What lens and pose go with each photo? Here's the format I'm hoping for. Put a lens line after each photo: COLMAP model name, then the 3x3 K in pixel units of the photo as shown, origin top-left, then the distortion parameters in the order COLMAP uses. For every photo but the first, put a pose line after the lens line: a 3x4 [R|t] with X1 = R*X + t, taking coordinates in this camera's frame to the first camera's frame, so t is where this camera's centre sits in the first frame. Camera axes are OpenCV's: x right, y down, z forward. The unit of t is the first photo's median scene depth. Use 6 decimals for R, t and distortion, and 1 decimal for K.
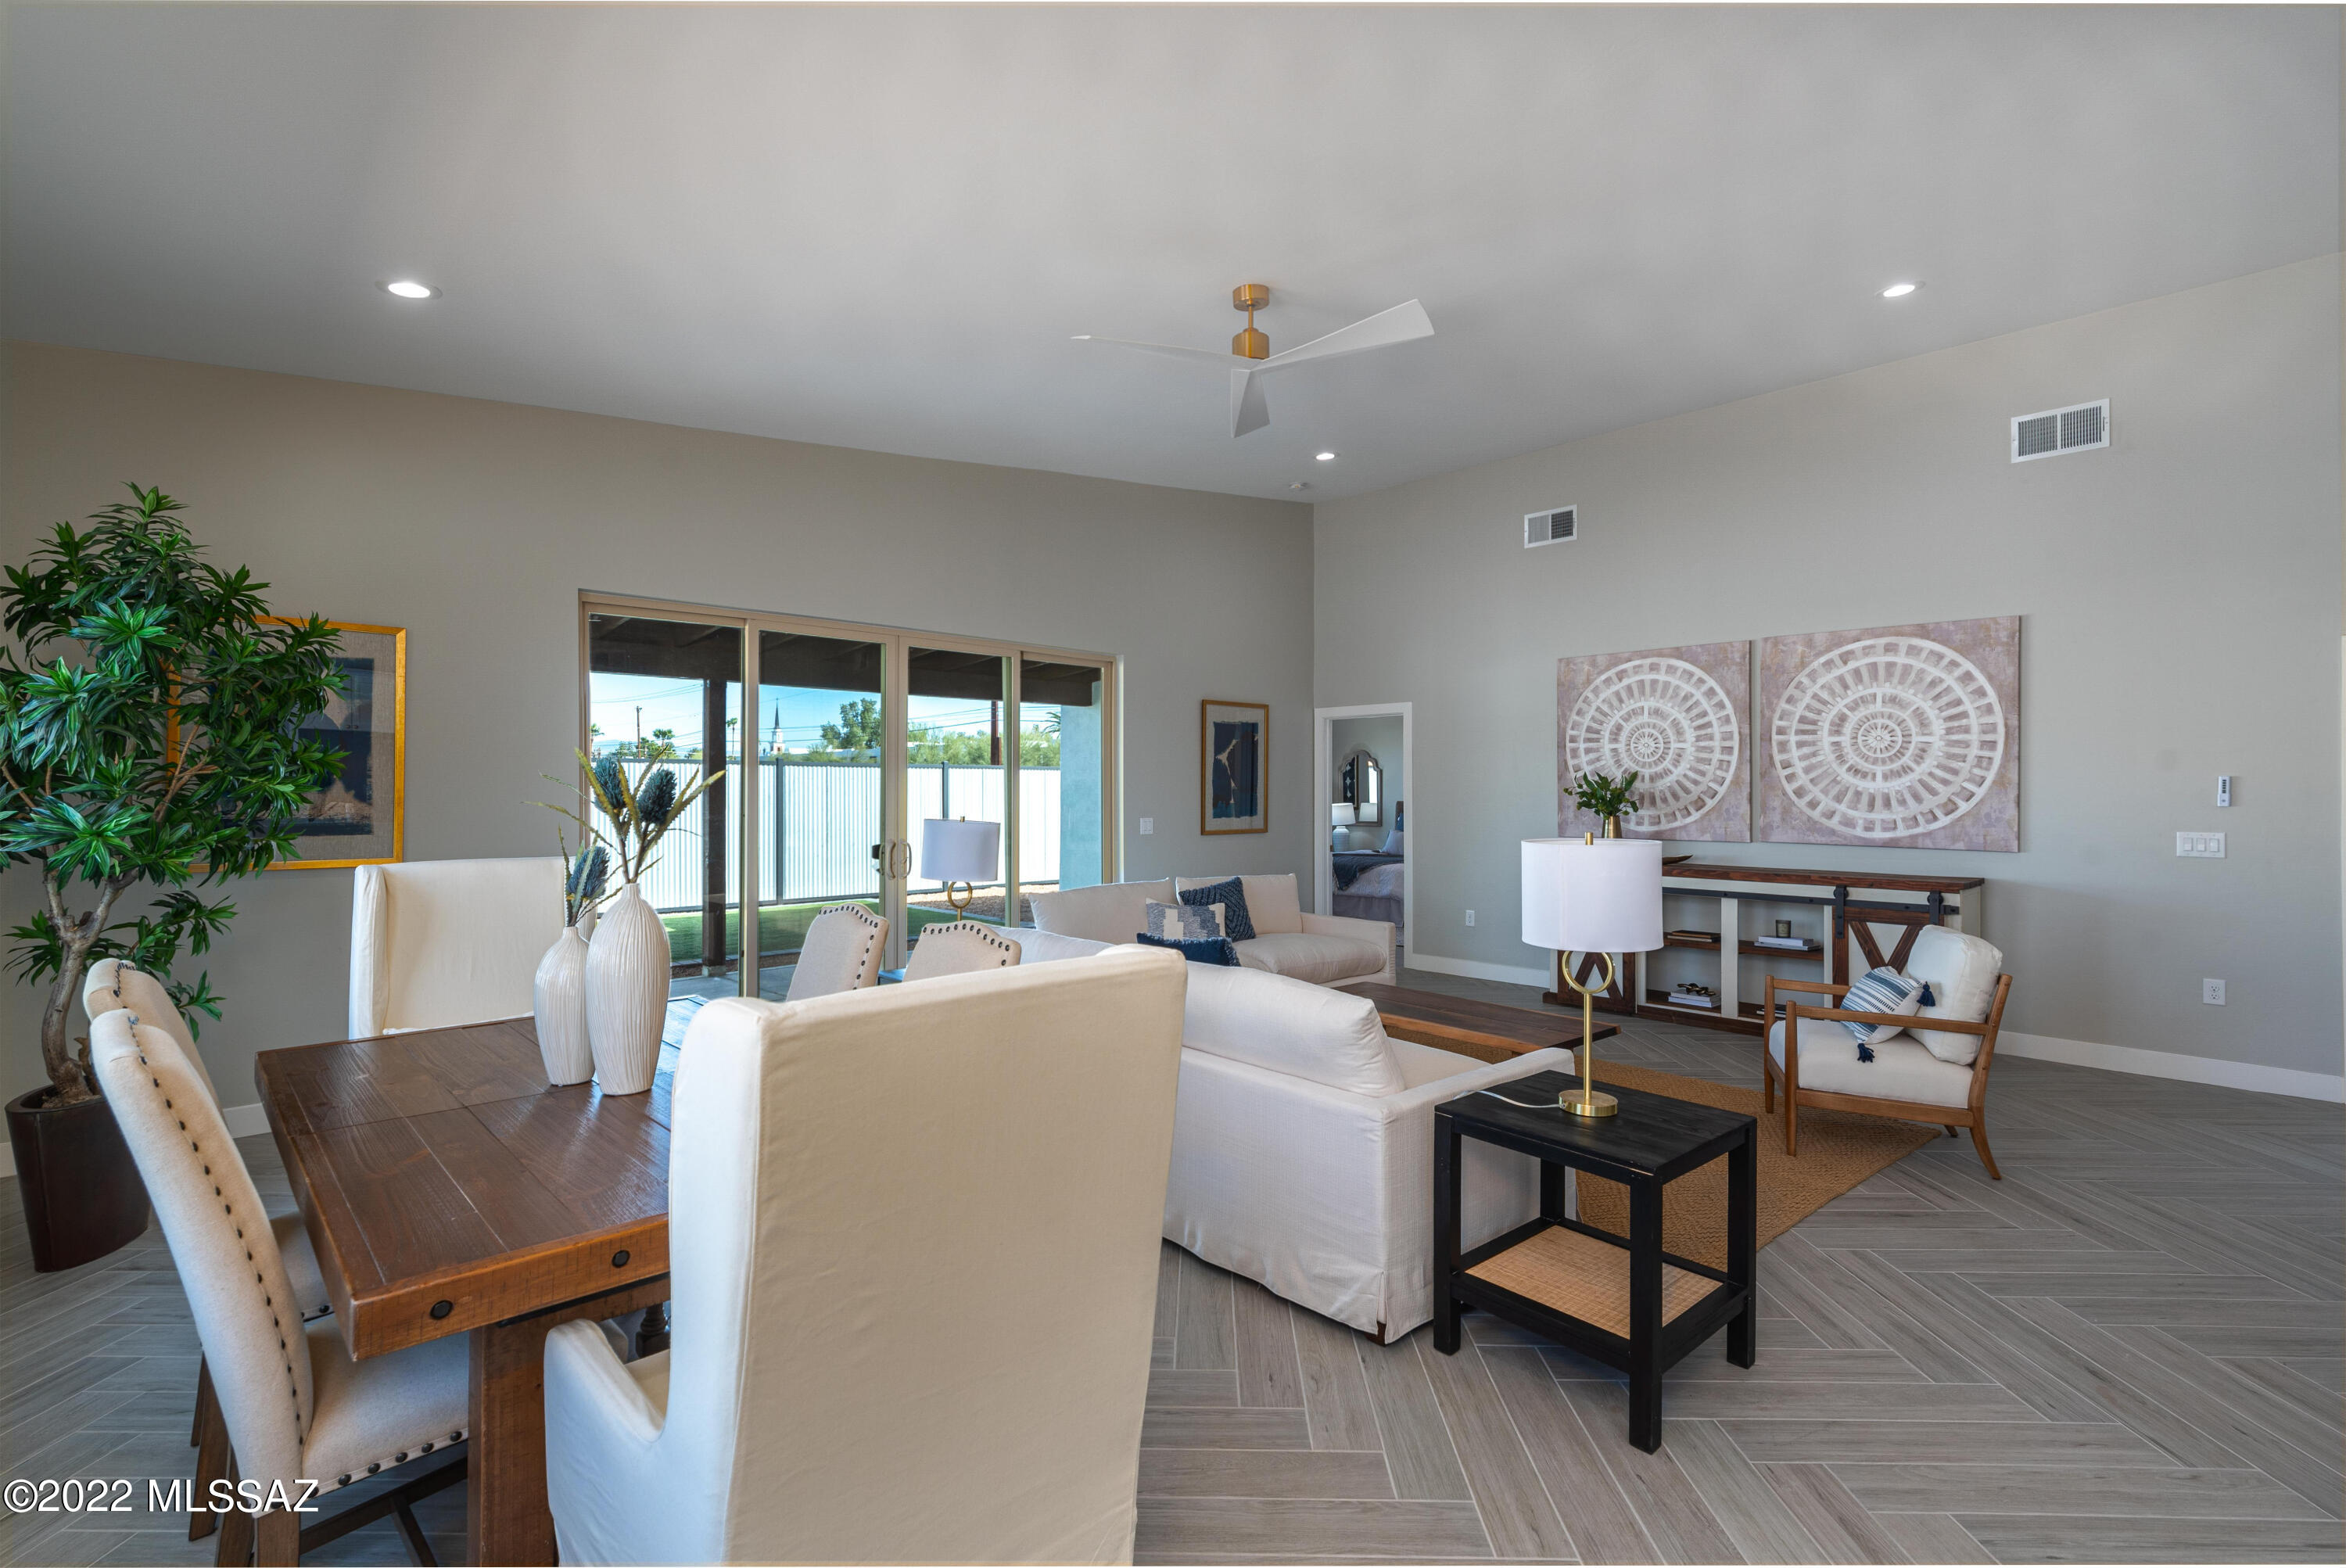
lens RADIAL K [[1059.9, 0, 1183.3], [0, 1059.9, 789.3], [0, 0, 1]] dist [-0.000646, 0.000368]
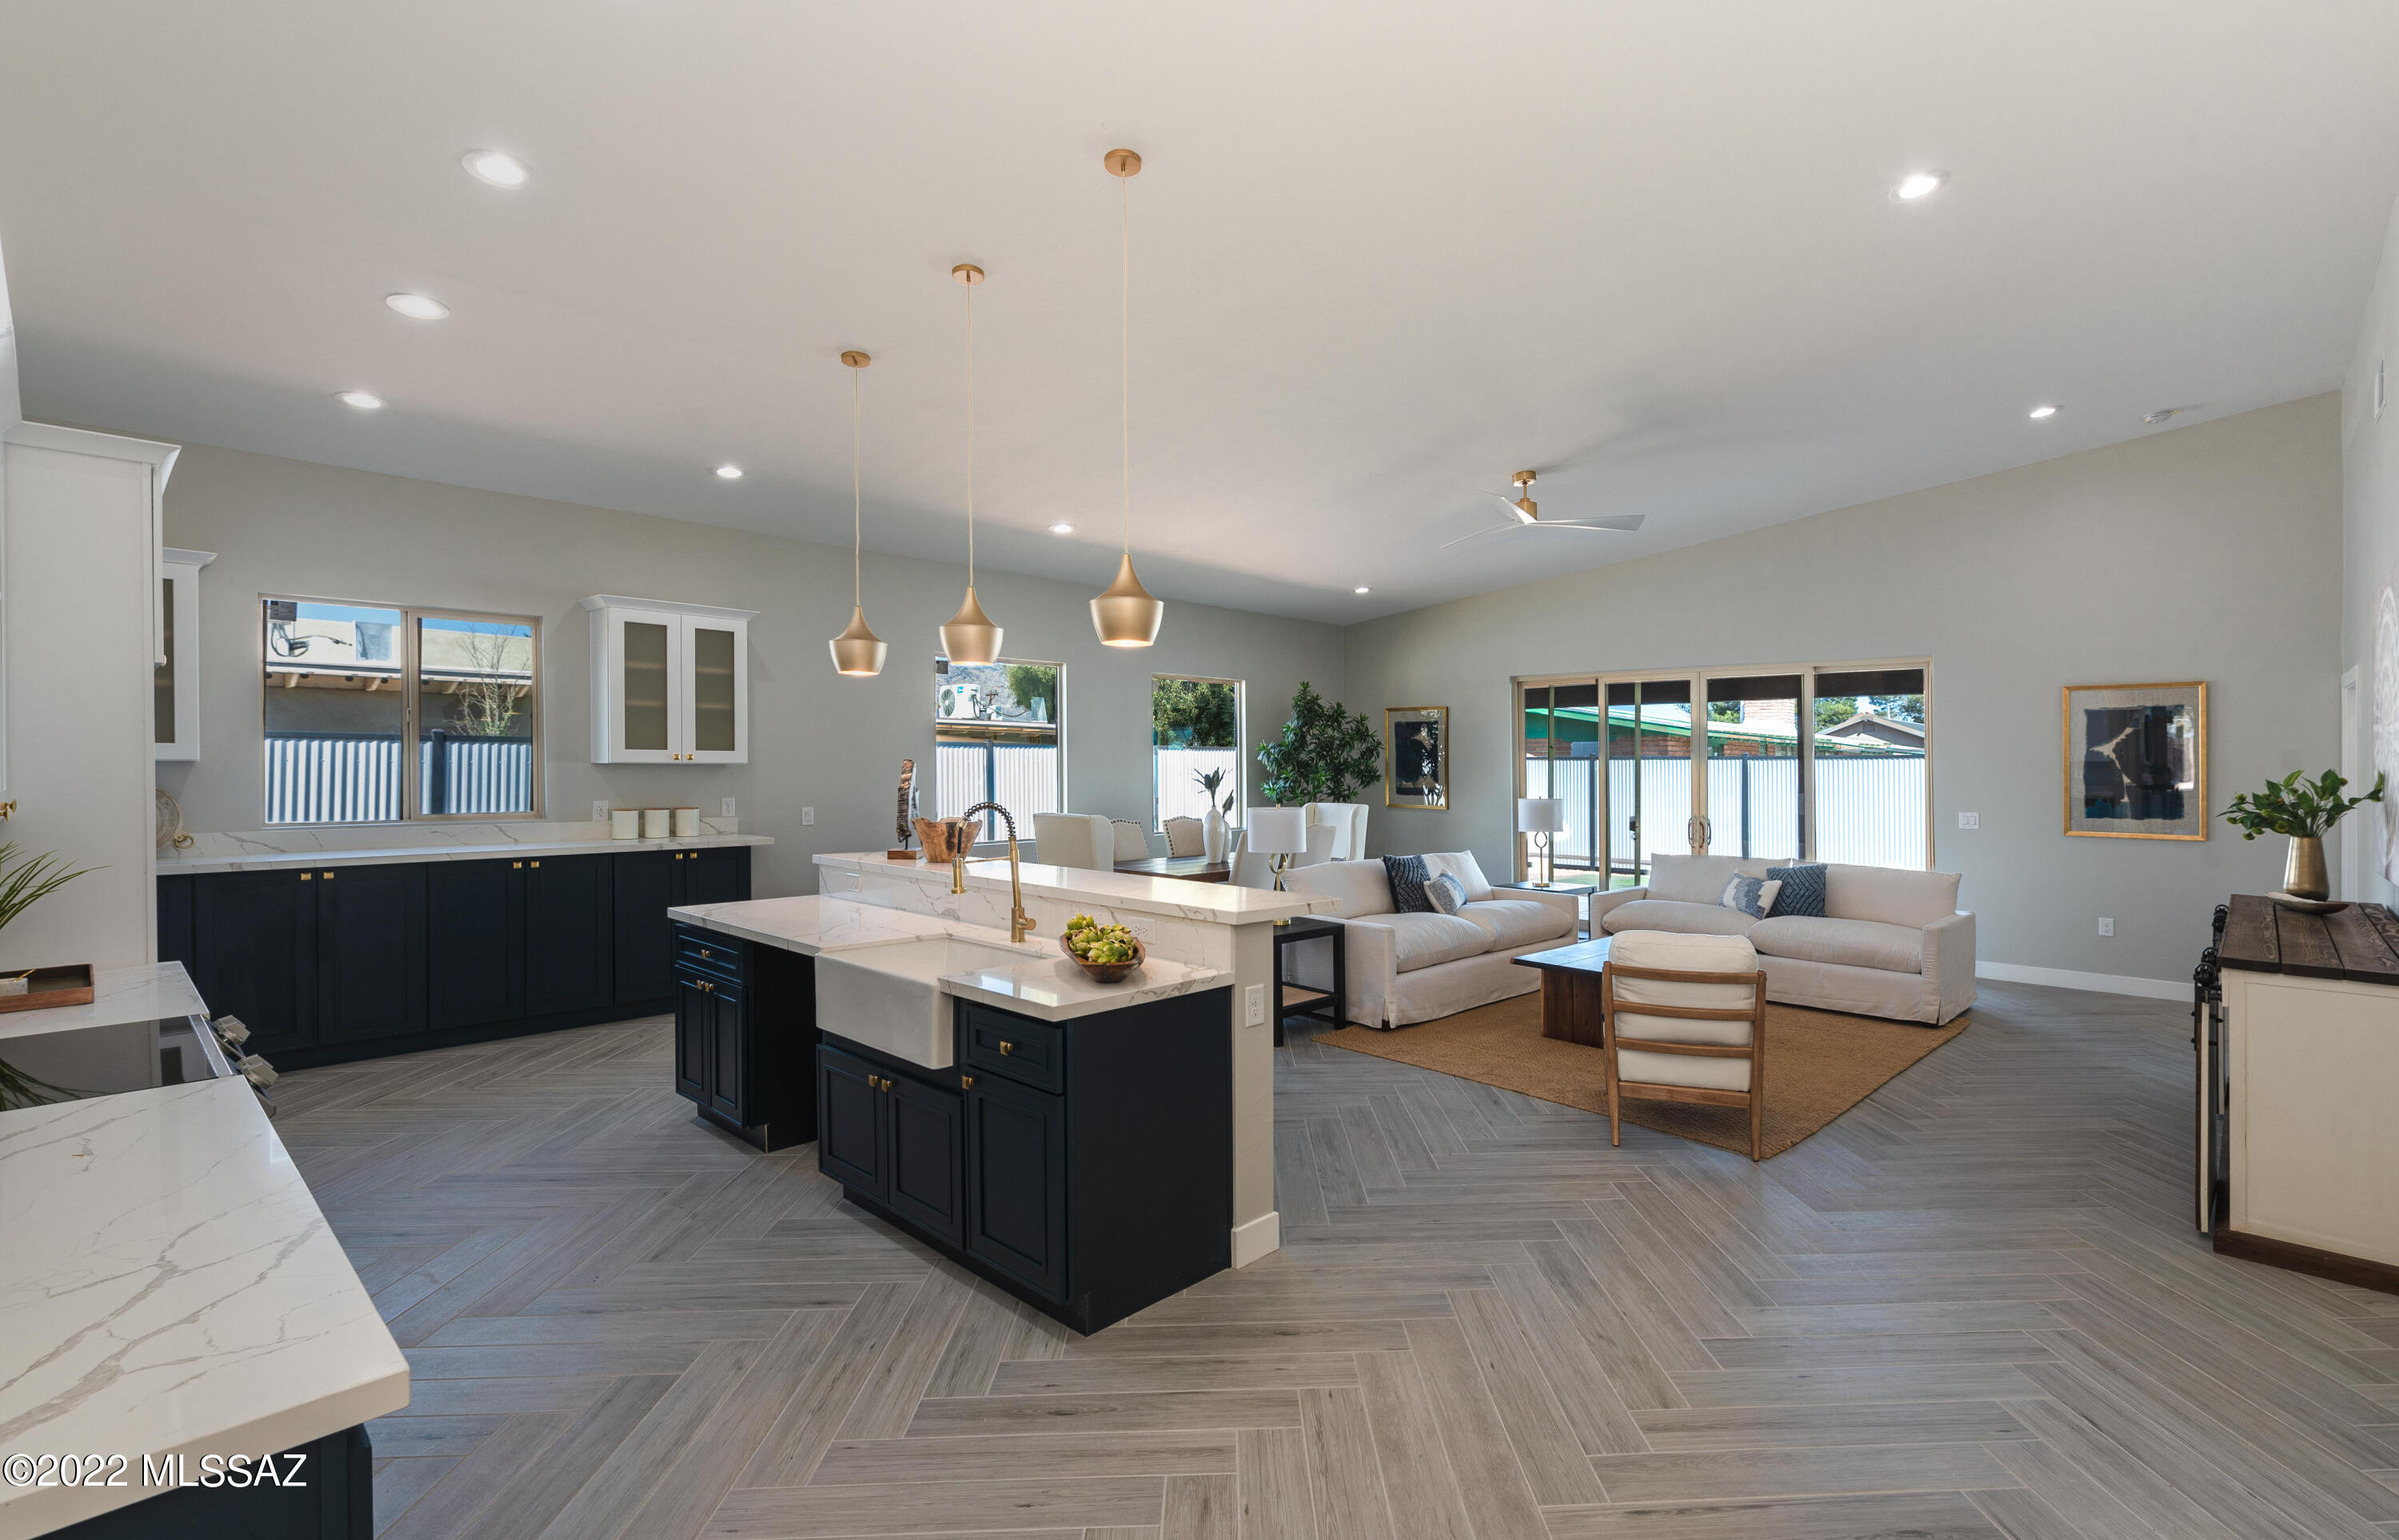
lens RADIAL K [[1079.8, 0, 1259.3], [0, 1079.8, 781.4], [0, 0, 1]] dist [0.020809, 0.001129]
pose [[0.067827, 0.012613, -0.997617, 1.156430], [-0.005472, 0.999910, 0.012270, -0.014834], [0.997682, 0.004627, 0.067890, 0.352060]]
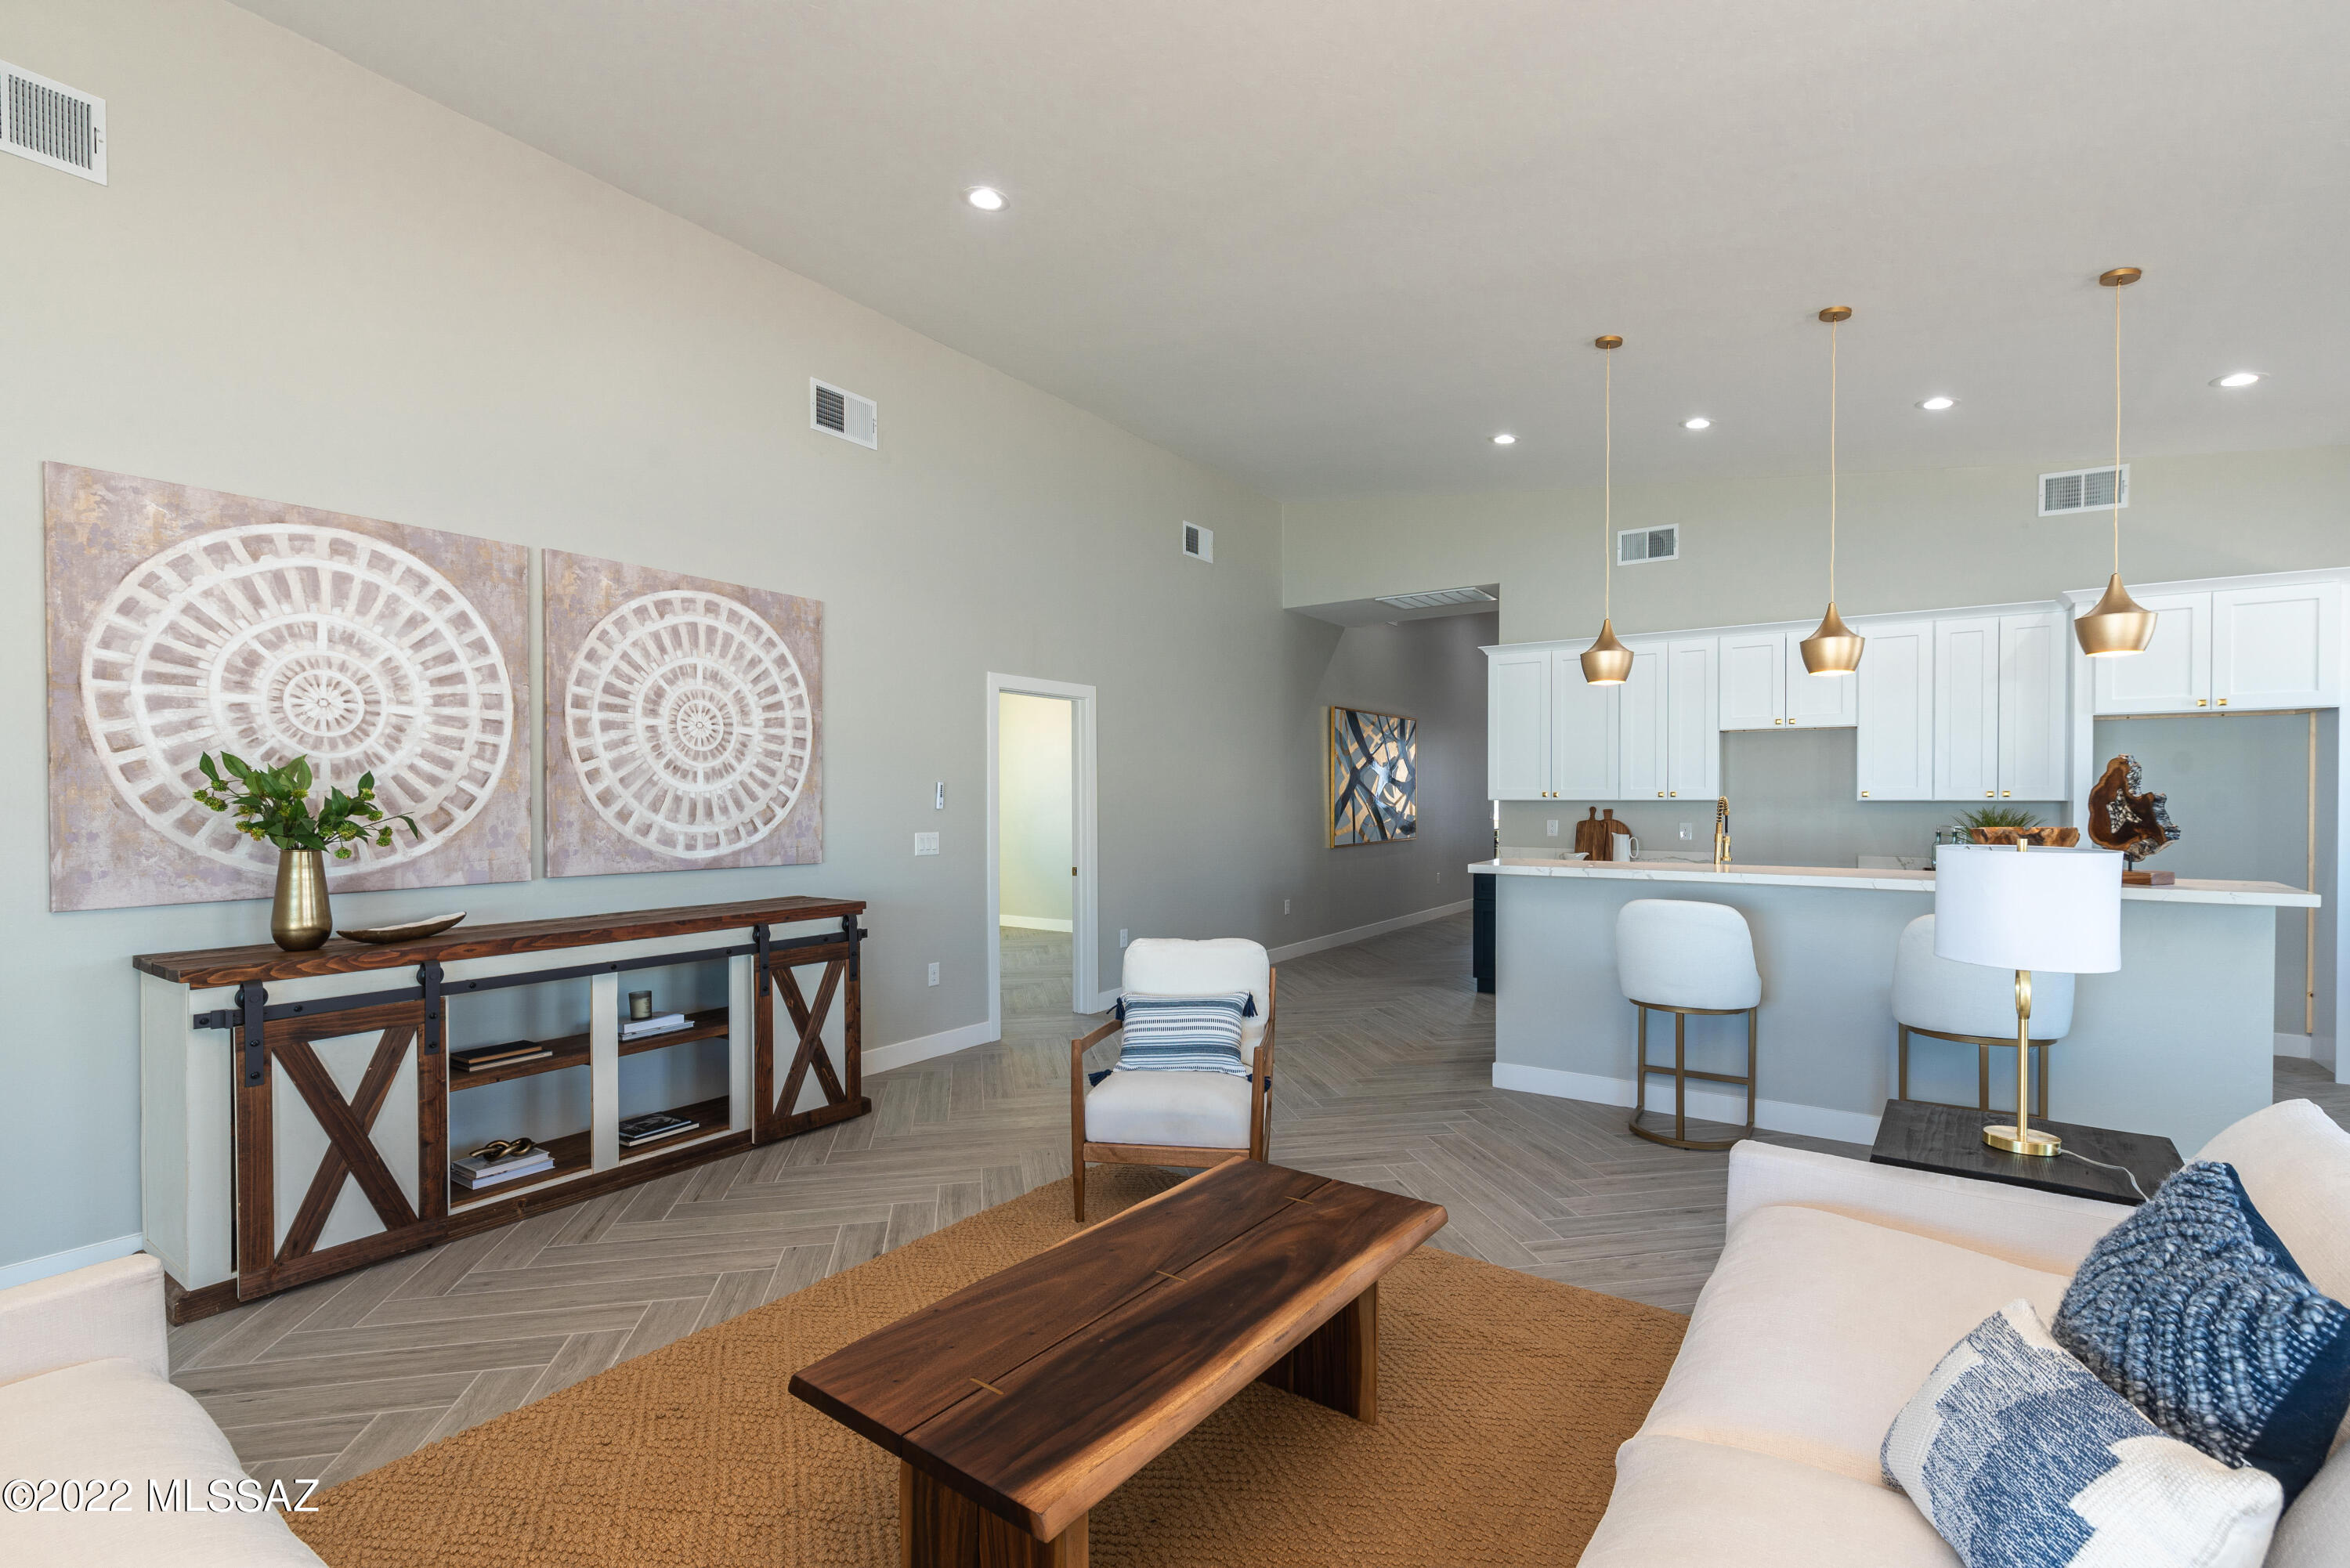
lens RADIAL K [[1061.6, 0, 1177.6], [0, 1061.6, 811.3], [0, 0, 1]] dist [-0.000646, 0.000368]
pose [[-0.209418, -0.014117, 0.977724, -0.146906], [0.001206, 0.999891, 0.014695, 0.002025], [-0.977825, 0.004256, -0.209379, 0.814689]]
